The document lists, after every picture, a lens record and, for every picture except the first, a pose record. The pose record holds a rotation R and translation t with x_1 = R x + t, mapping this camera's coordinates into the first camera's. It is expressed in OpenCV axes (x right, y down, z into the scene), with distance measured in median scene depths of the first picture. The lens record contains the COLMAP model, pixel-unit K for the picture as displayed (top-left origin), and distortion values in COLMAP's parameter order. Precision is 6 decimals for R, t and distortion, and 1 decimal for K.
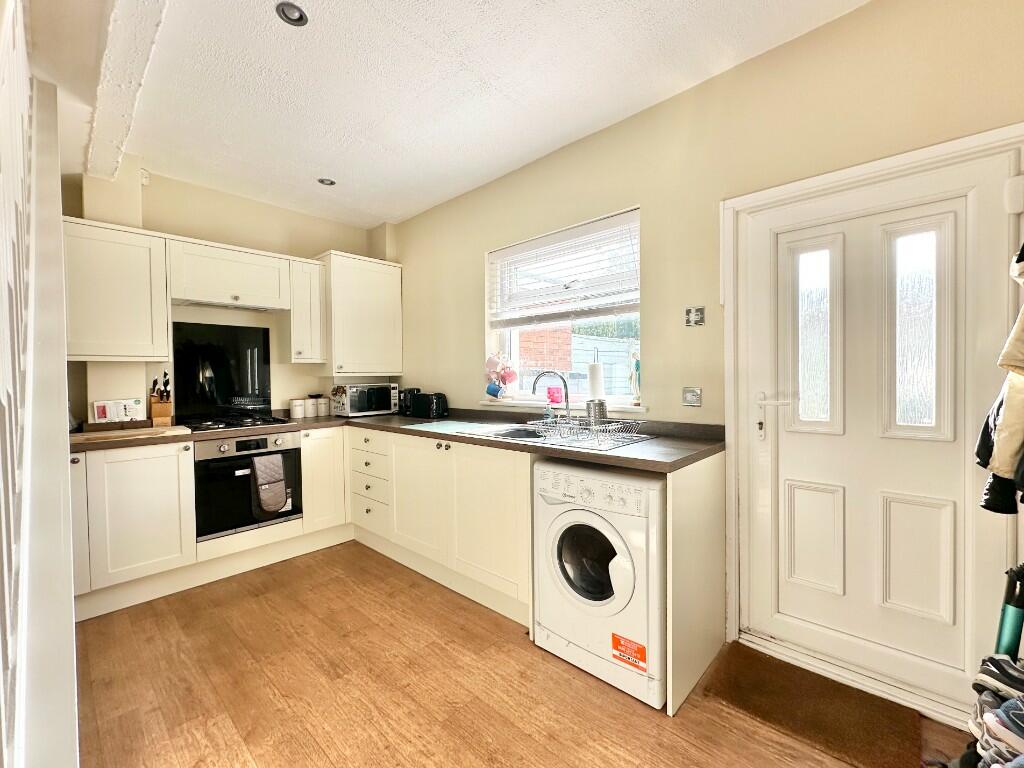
lens RADIAL K [[415.1, 0, 511.8], [0, 415.1, 382.2], [0, 0, 1]] dist [0.000095, -0.000310]
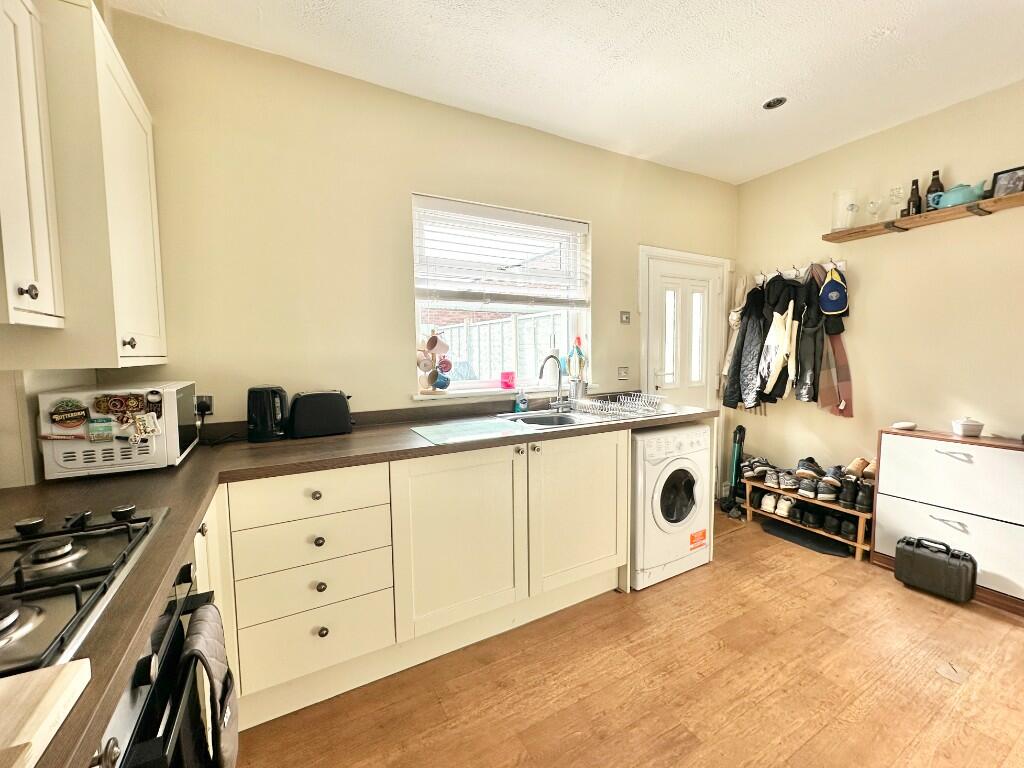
lens RADIAL K [[411.6, 0, 505.5], [0, 411.6, 381.6], [0, 0, 1]] dist [0.000709, -0.000154]
pose [[0.334211, -0.058007, 0.940712, -1.126480], [0.021564, 0.998314, 0.053897, -0.023657], [-0.942252, 0.002272, 0.334898, 0.969440]]
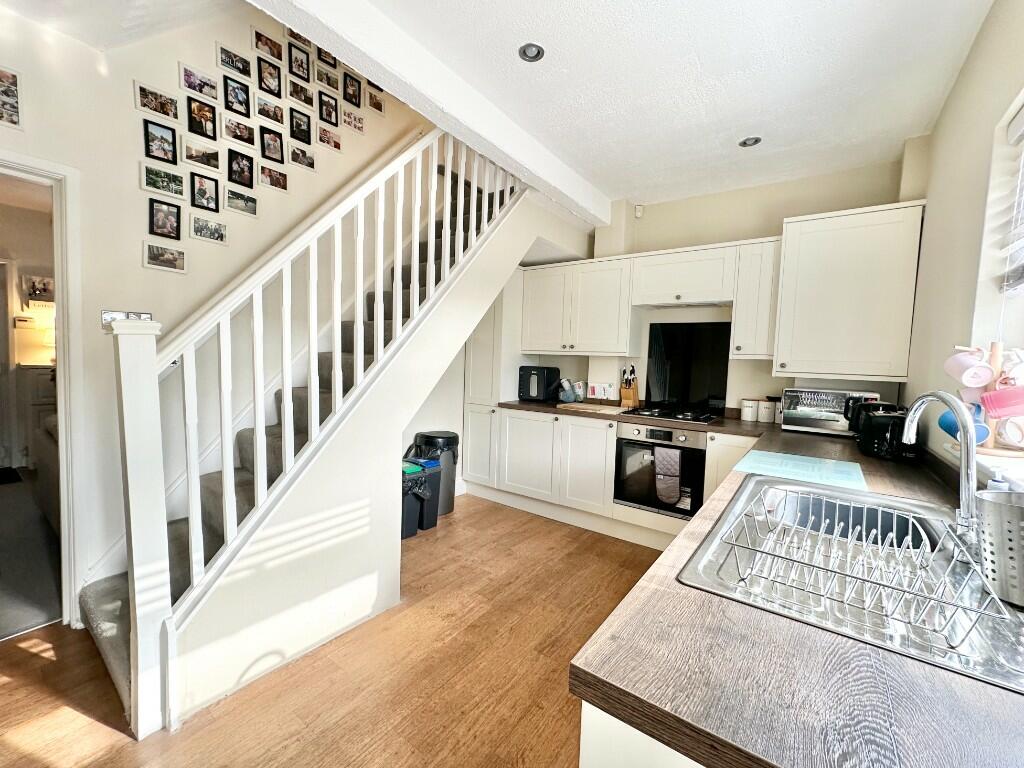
lens RADIAL K [[423.7, 0, 529.4], [0, 423.7, 384.1], [0, 0, 1]] dist [-0.000468, -0.000134]
pose [[0.154197, 0.075247, -0.985171, 0.549173], [-0.057854, 0.996073, 0.067025, -0.047286], [0.986345, 0.046661, 0.157945, 0.693288]]
